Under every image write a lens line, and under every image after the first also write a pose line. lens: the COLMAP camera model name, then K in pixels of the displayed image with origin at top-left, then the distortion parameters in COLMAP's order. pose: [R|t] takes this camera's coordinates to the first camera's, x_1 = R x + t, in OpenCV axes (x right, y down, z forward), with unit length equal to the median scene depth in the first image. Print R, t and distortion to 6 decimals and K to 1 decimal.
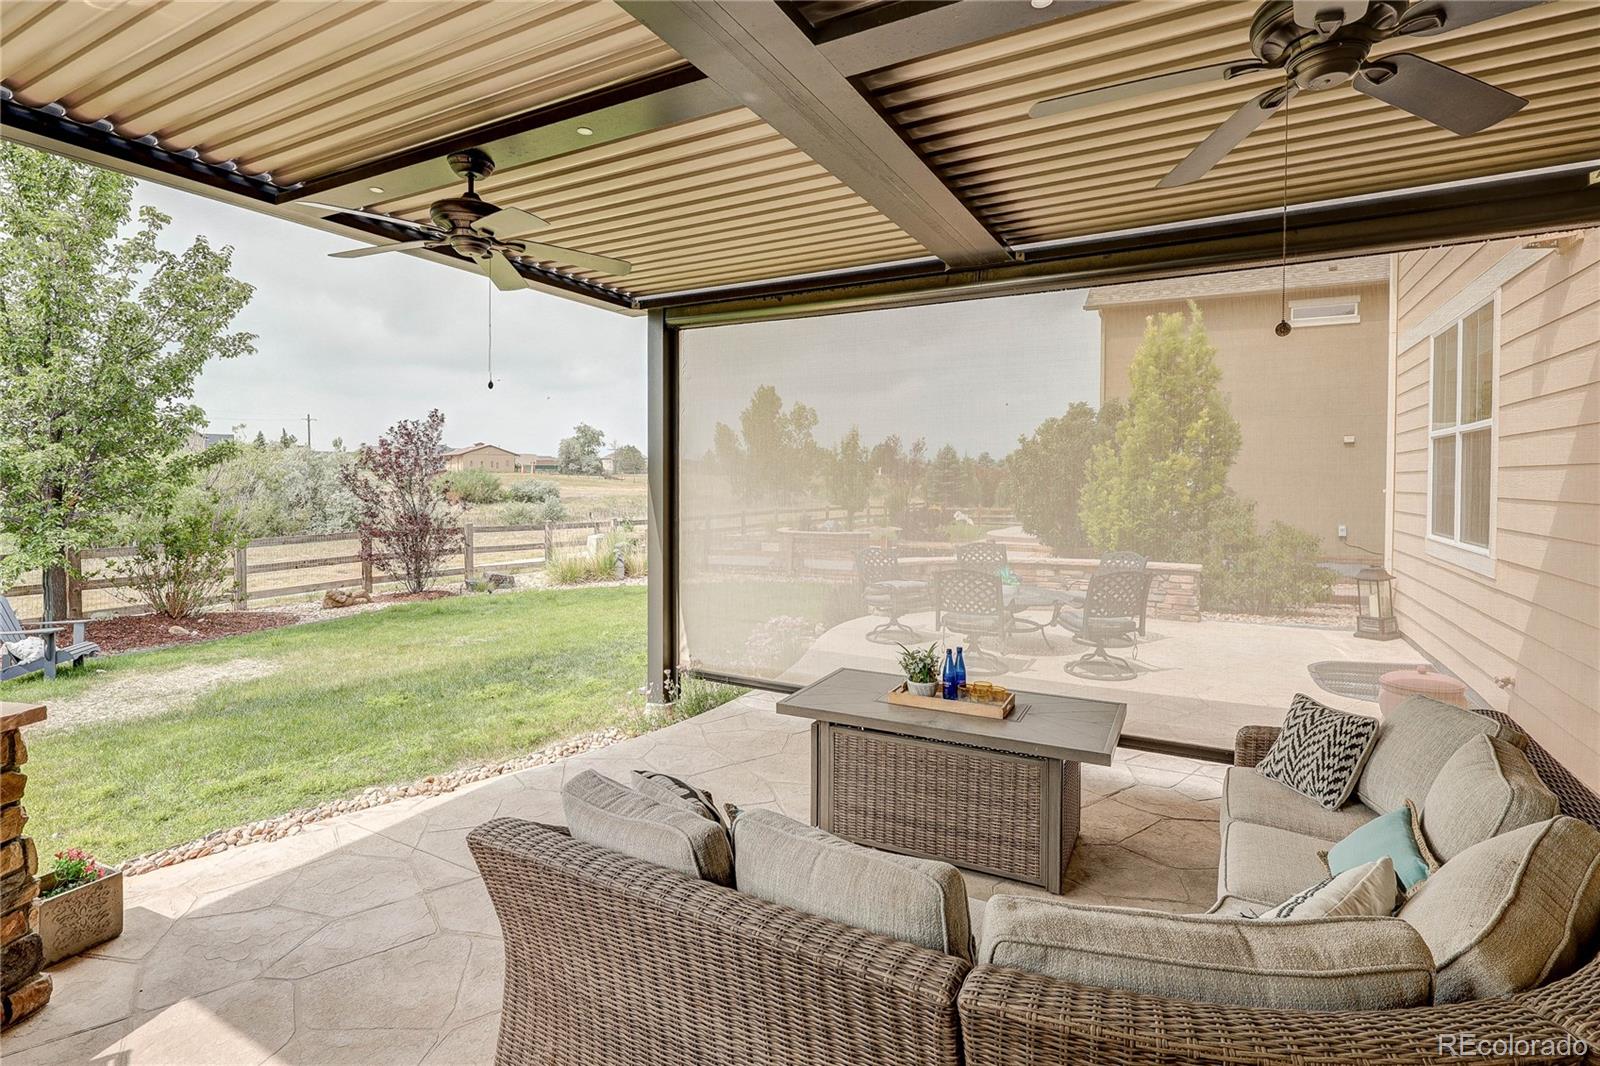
lens RADIAL K [[758.4, 0, 825.6], [0, 758.4, 458.3], [0, 0, 1]] dist [-0.003982, 0.001005]
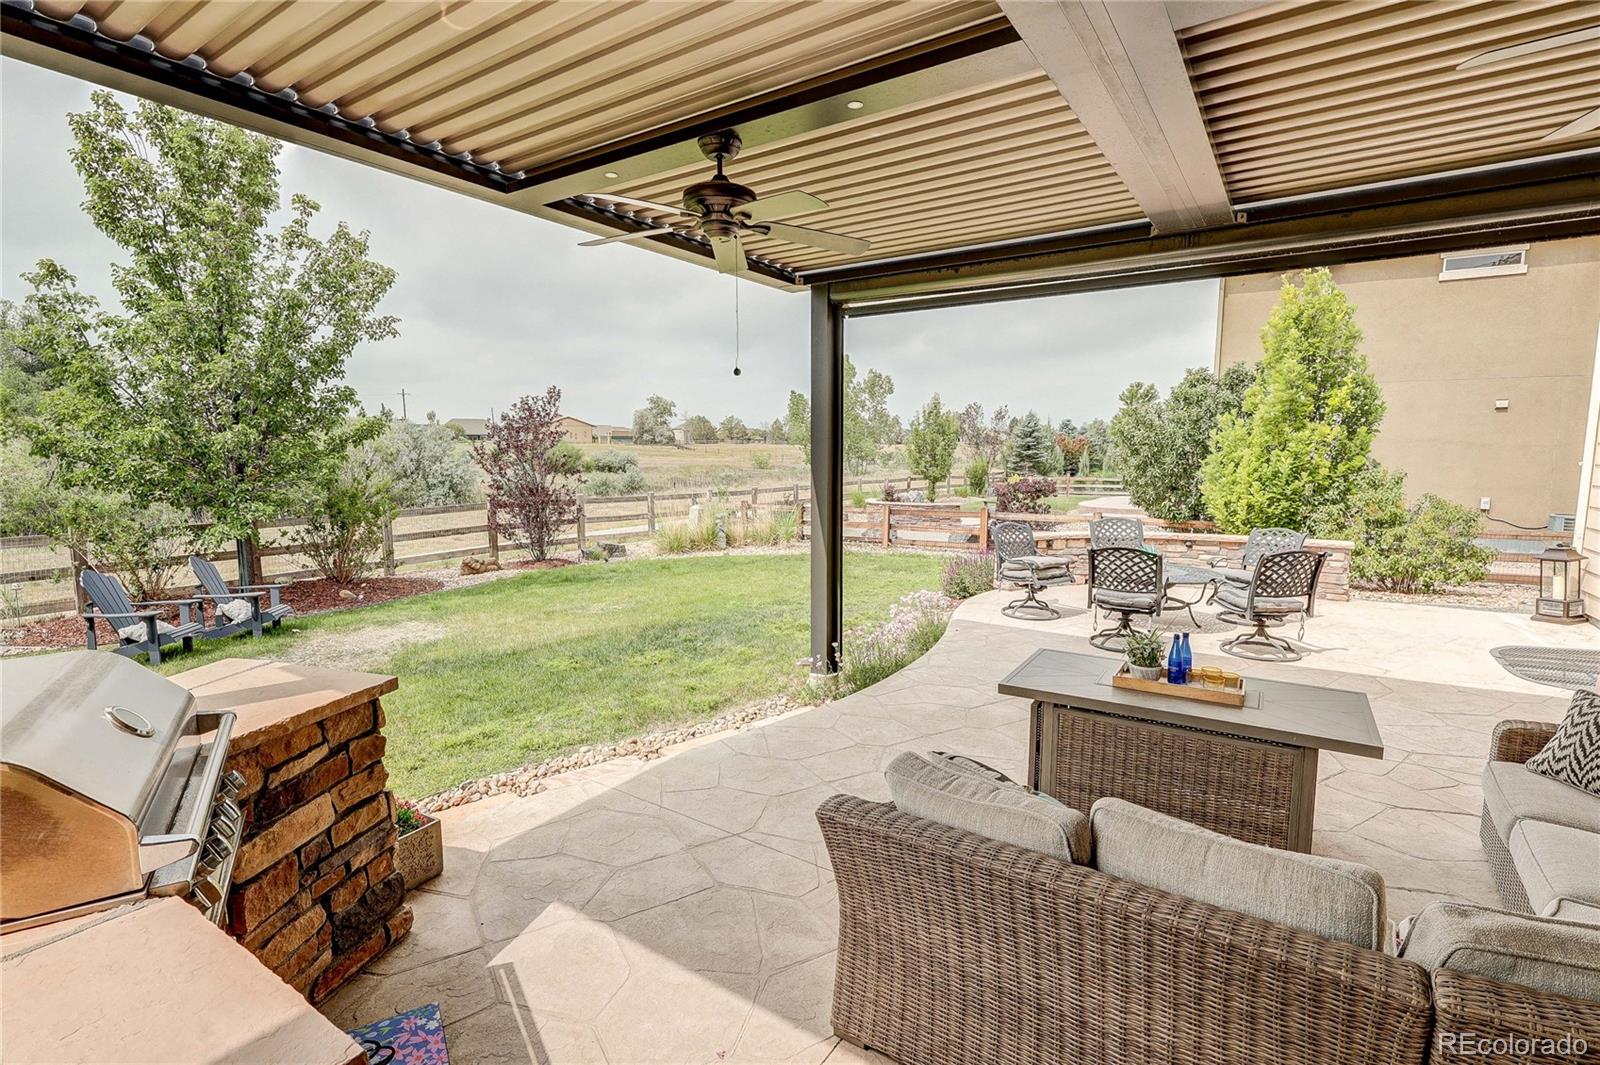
lens RADIAL K [[758.4, 0, 810.9], [0, 758.4, 500.8], [0, 0, 1]] dist [-0.003982, 0.001005]
pose [[0.994722, 0.001763, -0.102592, -0.127963], [0.008227, 0.995263, 0.096870, -0.011985], [0.102277, -0.097203, 0.989995, -0.002676]]
